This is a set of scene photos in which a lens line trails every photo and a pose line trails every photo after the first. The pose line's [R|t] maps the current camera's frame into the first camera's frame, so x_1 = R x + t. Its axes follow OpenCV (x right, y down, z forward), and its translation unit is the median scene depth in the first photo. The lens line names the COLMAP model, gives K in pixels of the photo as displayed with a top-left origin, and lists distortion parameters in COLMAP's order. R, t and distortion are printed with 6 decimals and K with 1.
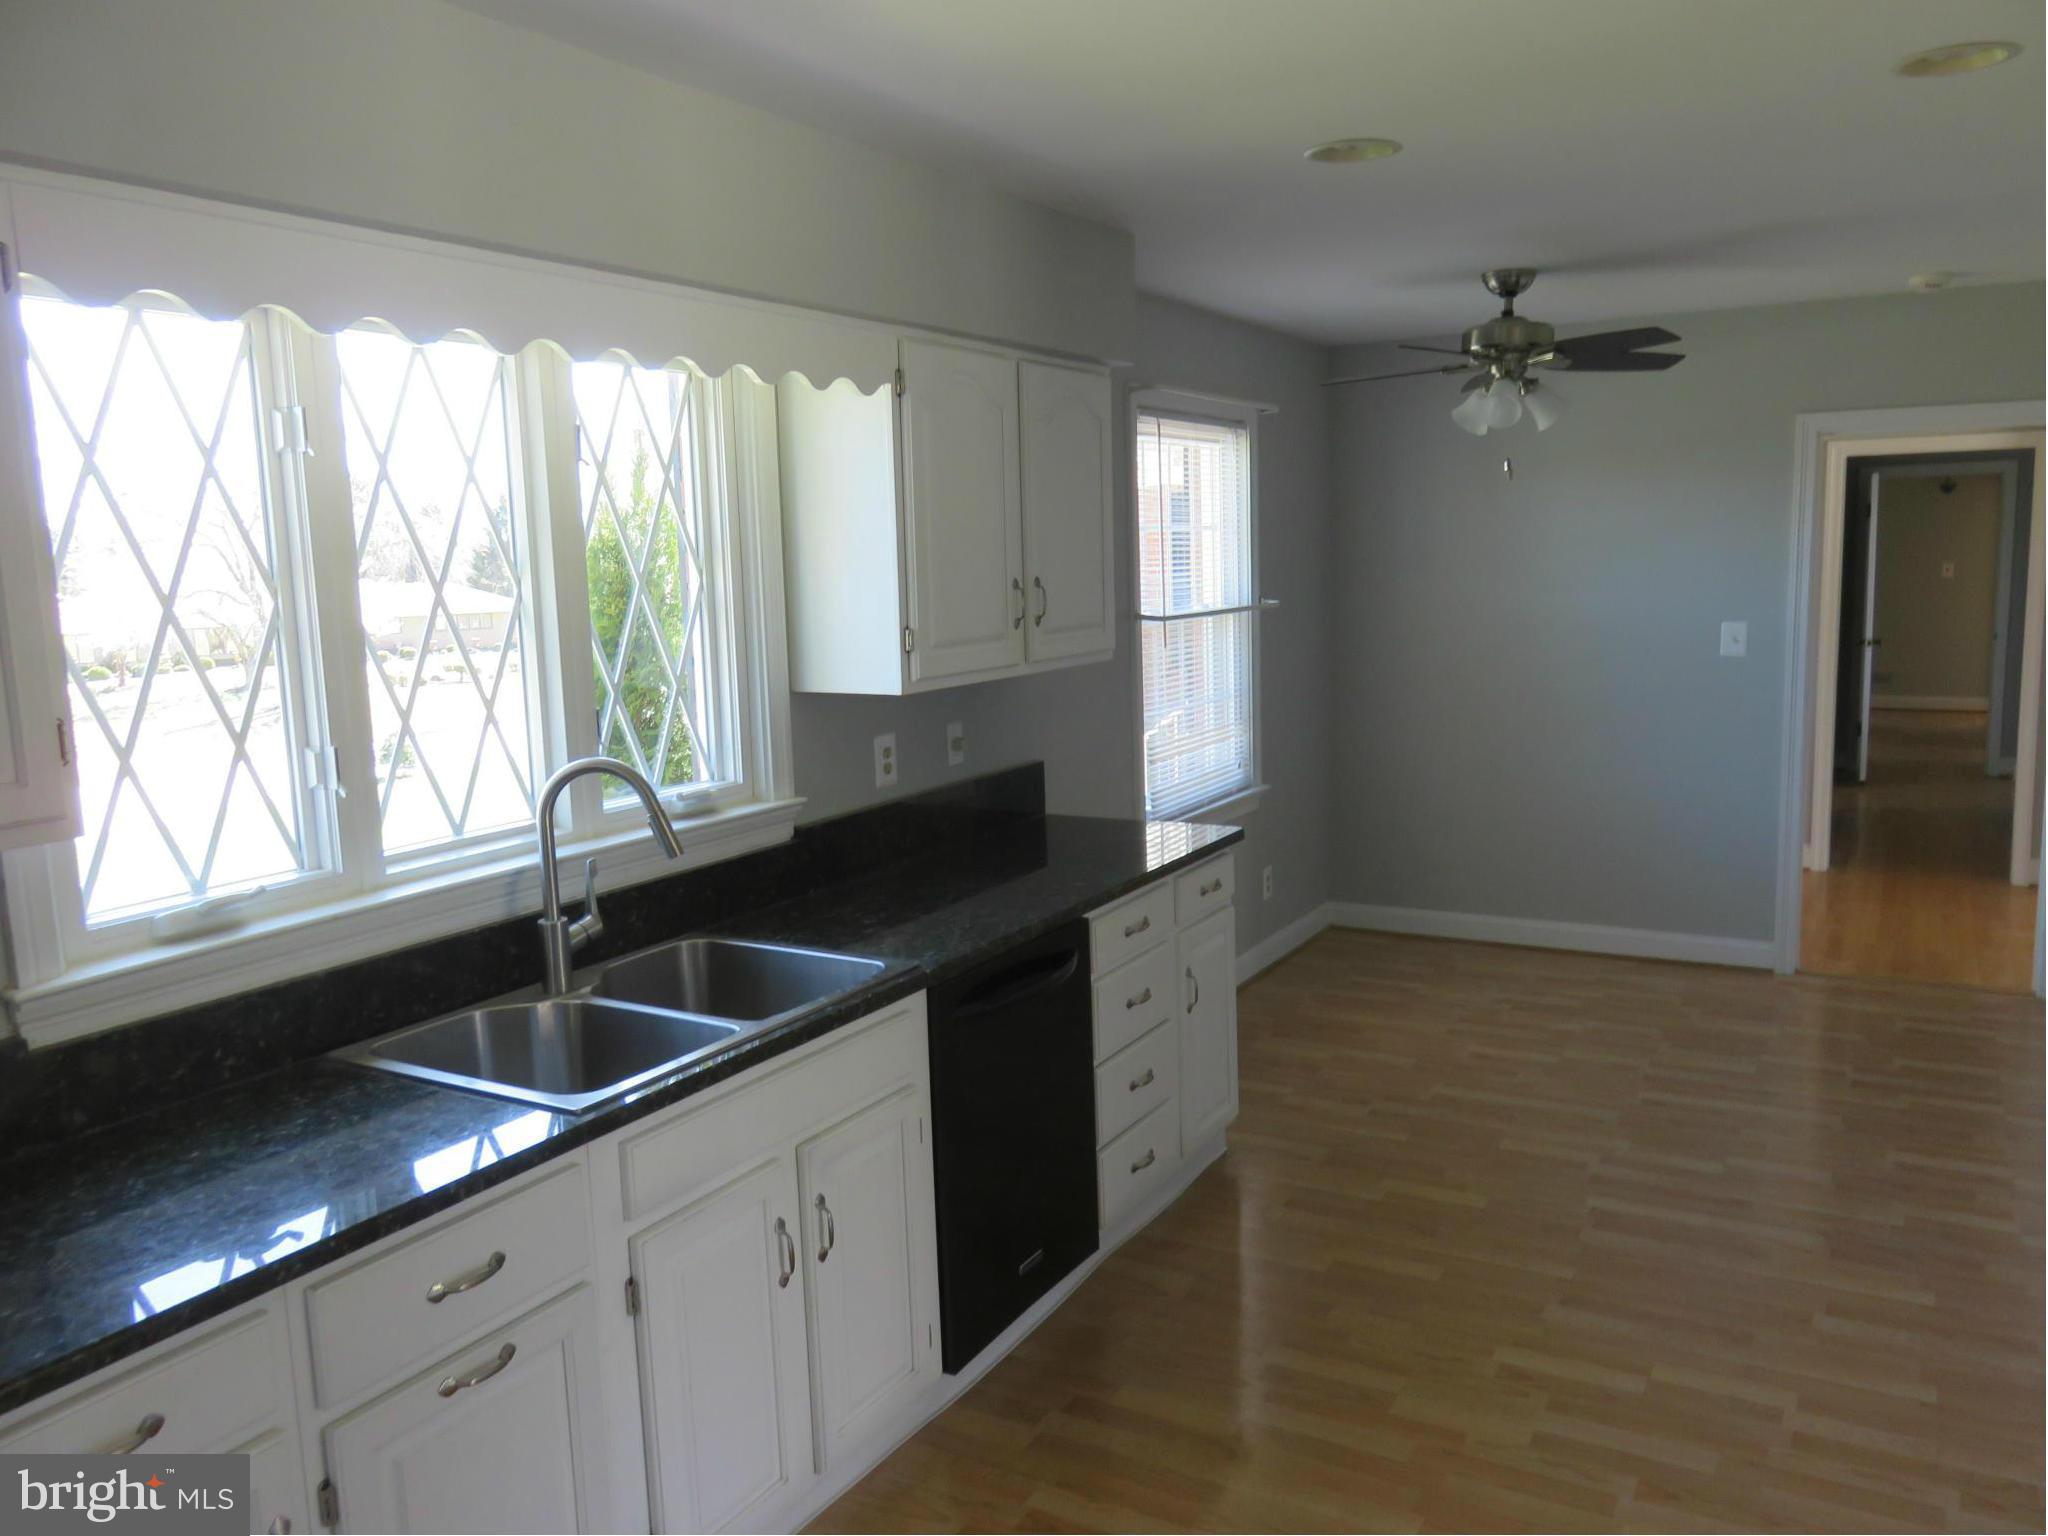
lens RADIAL K [[1559.8, 0, 1033.6], [0, 1559.8, 757.9], [0, 0, 1]] dist [-0.000940, 0.005558]
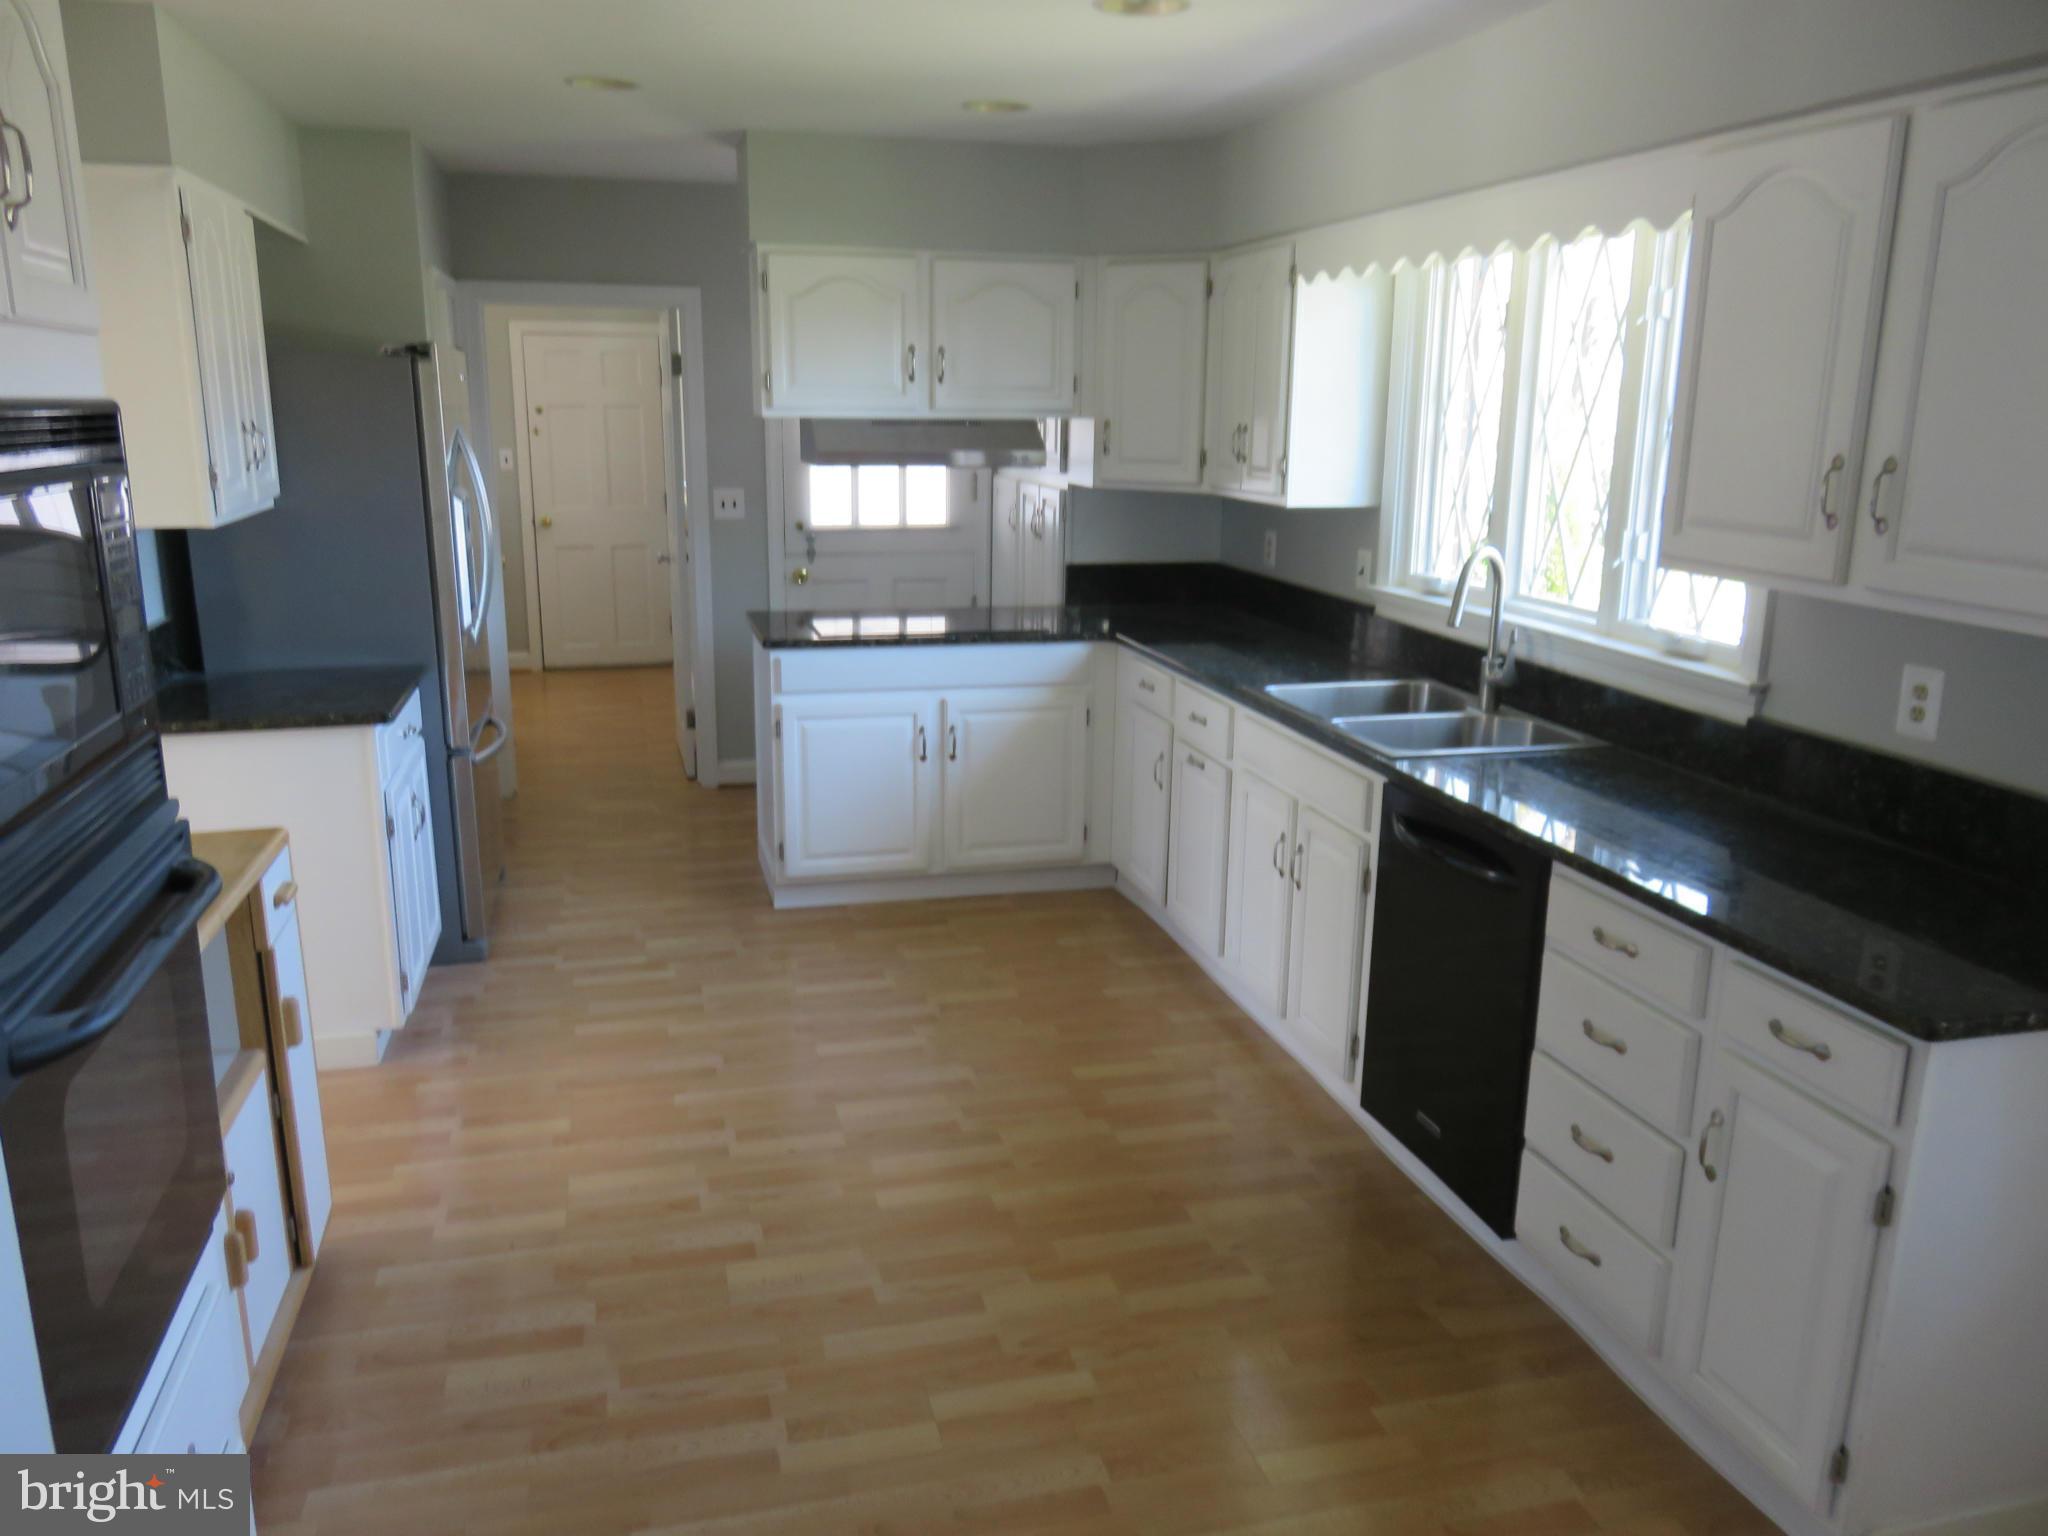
lens RADIAL K [[1559.8, 0, 1033.0], [0, 1559.8, 775.8], [0, 0, 1]] dist [-0.000940, 0.005558]
pose [[-0.709950, 0.181926, -0.680349, 0.886935], [-0.092952, 0.933400, 0.346589, -0.228519], [0.698091, 0.309301, -0.645757, 1.509203]]
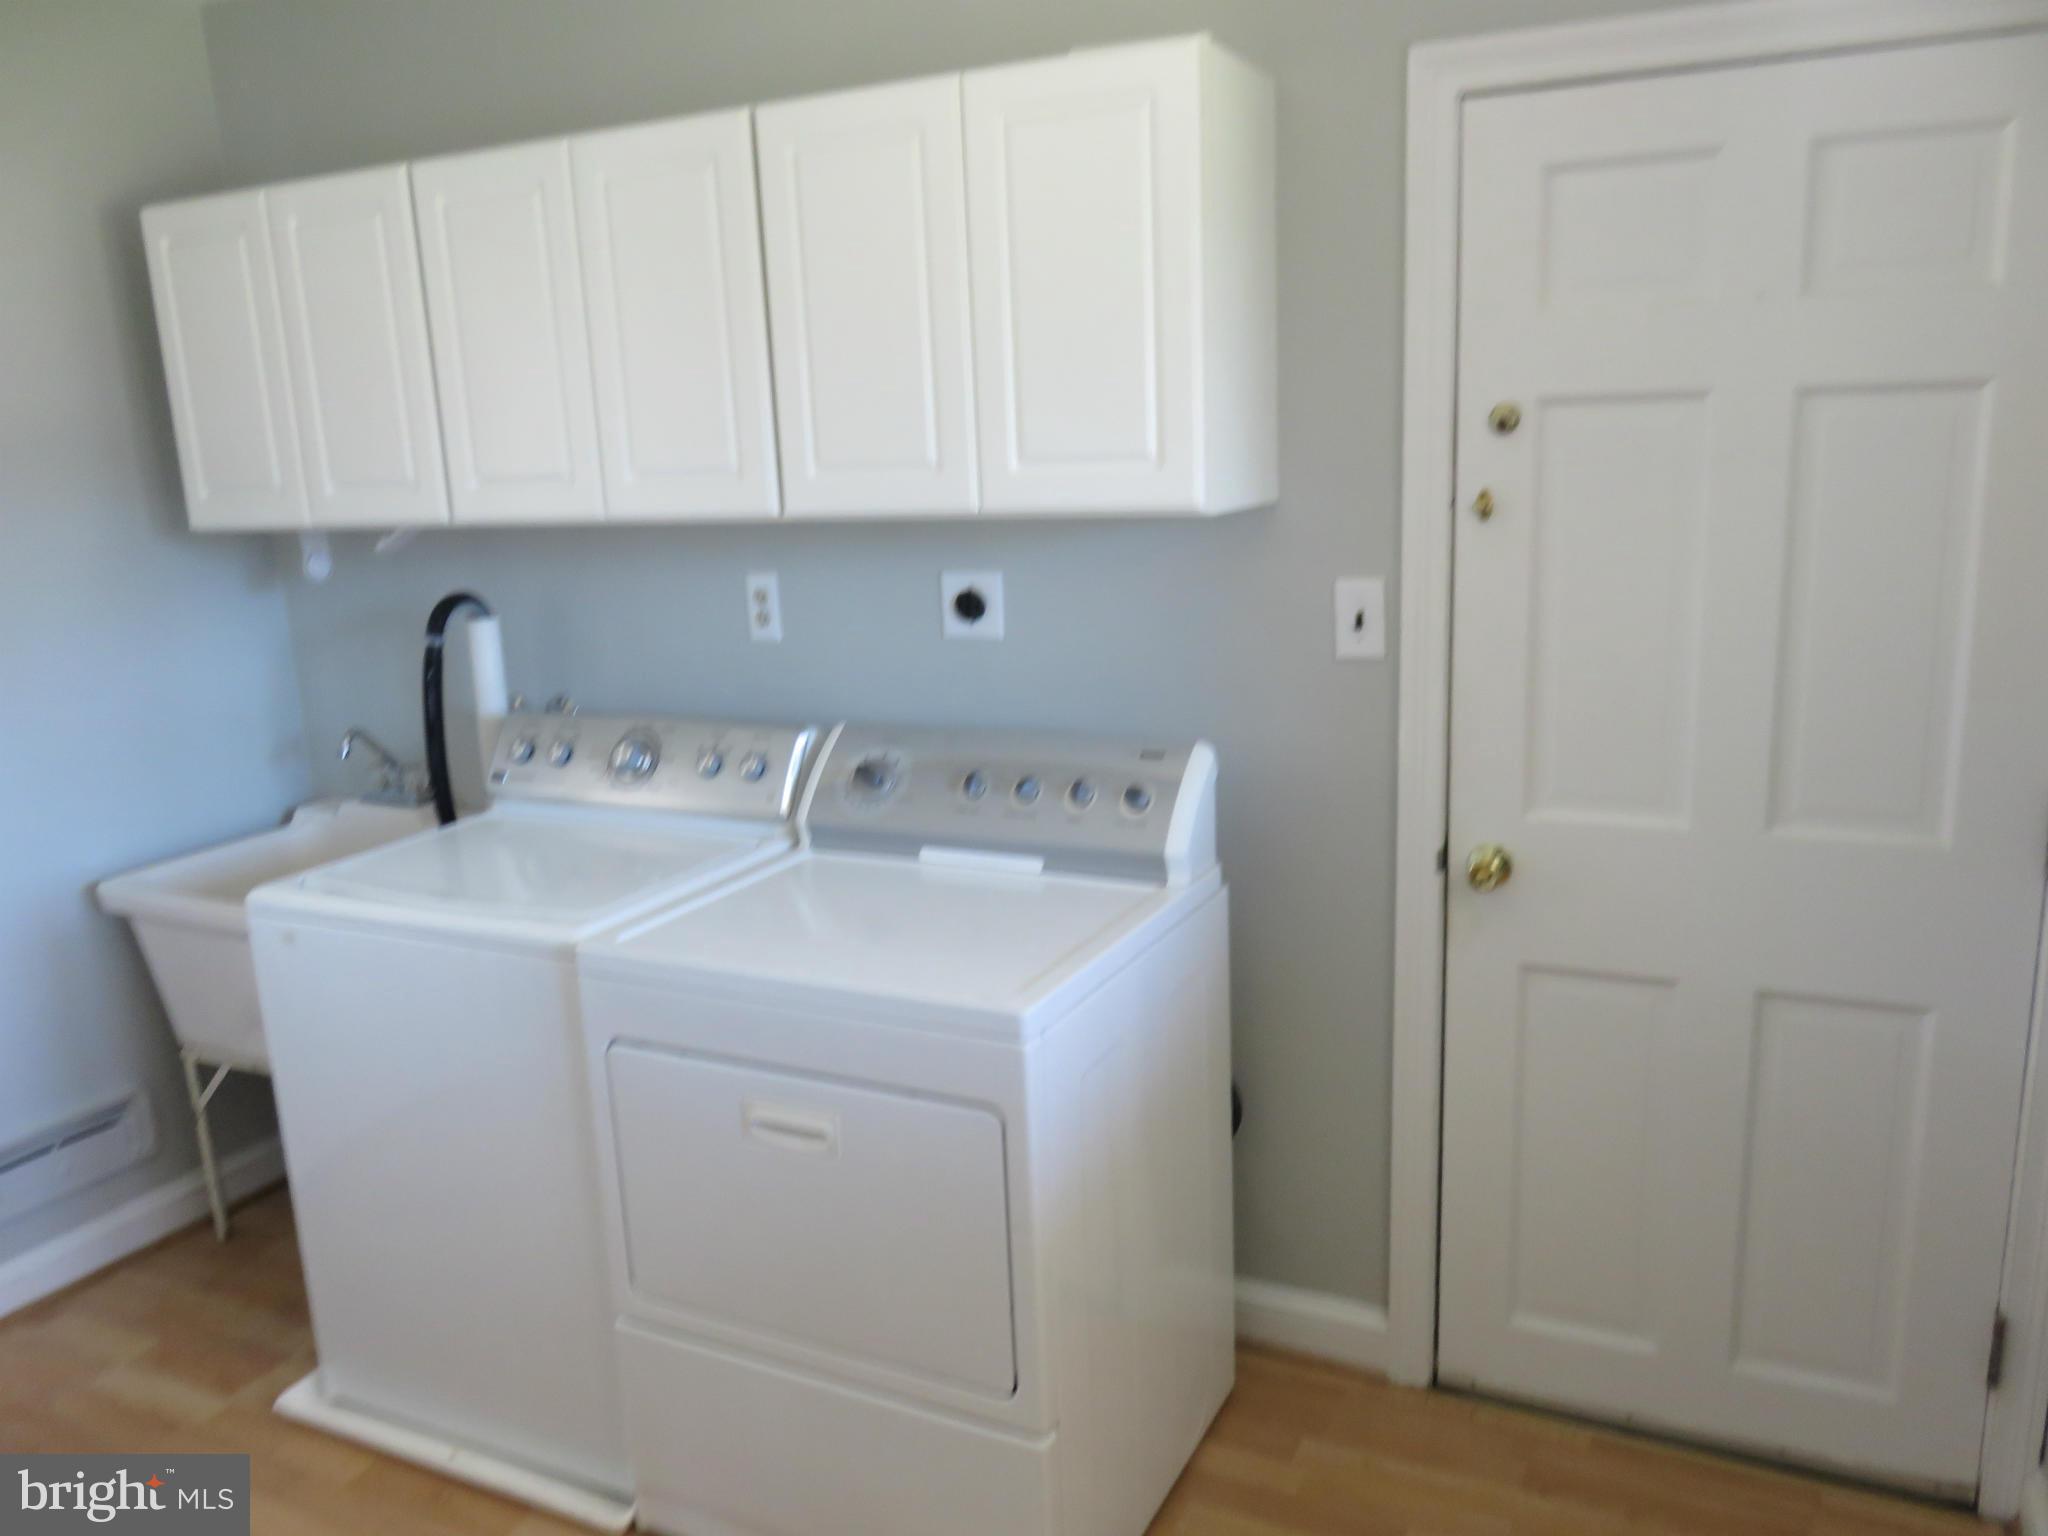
lens RADIAL K [[1559.8, 0, 1025.2], [0, 1559.8, 769.1], [0, 0, 1]] dist [-0.000940, 0.005558]
pose [[-0.996035, 0.075628, -0.046838, 0.453871], [0.054358, 0.934227, 0.352512, -0.102916], [0.070417, 0.348569, -0.934634, 0.767521]]
